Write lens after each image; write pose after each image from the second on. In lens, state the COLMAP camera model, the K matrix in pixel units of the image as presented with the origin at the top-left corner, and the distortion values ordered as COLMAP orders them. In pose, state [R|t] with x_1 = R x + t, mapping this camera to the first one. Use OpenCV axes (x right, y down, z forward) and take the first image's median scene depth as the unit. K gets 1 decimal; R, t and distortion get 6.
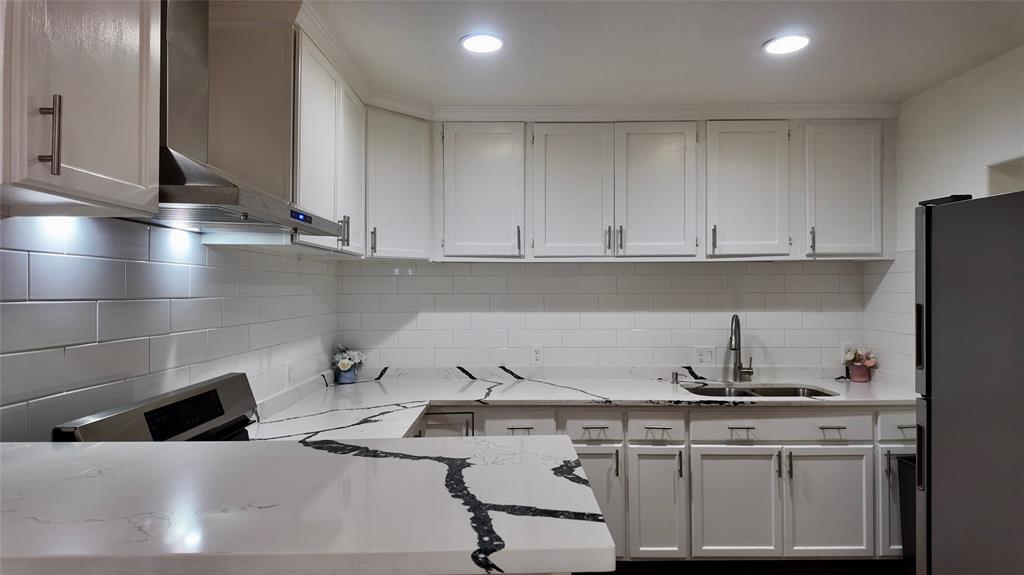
lens RADIAL K [[596.4, 0, 511.4], [0, 596.4, 283.7], [0, 0, 1]] dist [0.010770, -0.006969]
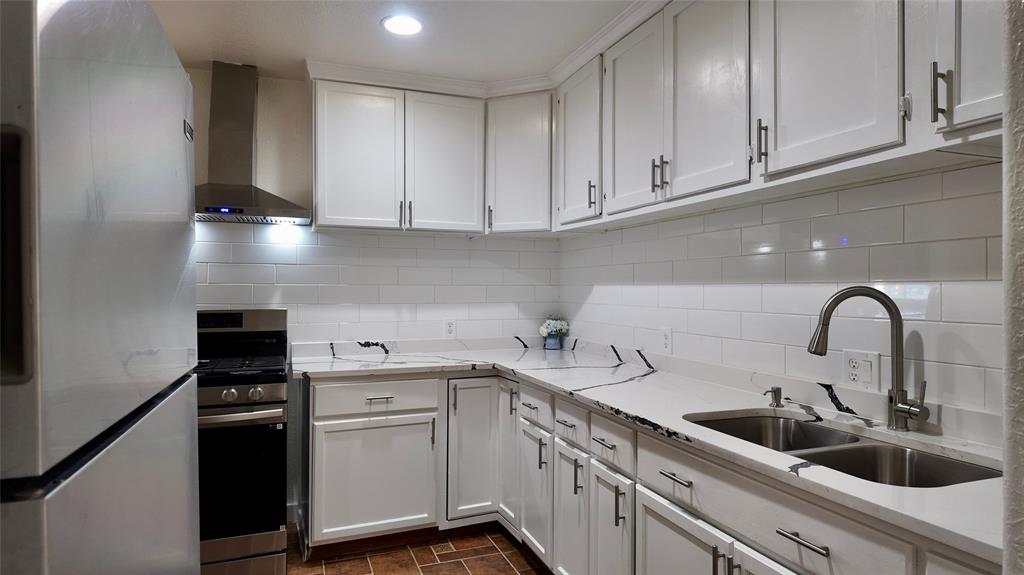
lens RADIAL K [[596.4, 0, 510.9], [0, 596.4, 289.2], [0, 0, 1]] dist [0.010770, -0.006969]
pose [[0.341678, 0.002783, -0.939813, 0.851103], [0.005396, 0.999973, 0.004923, 0.058379], [0.939802, -0.006754, 0.341654, 0.658377]]
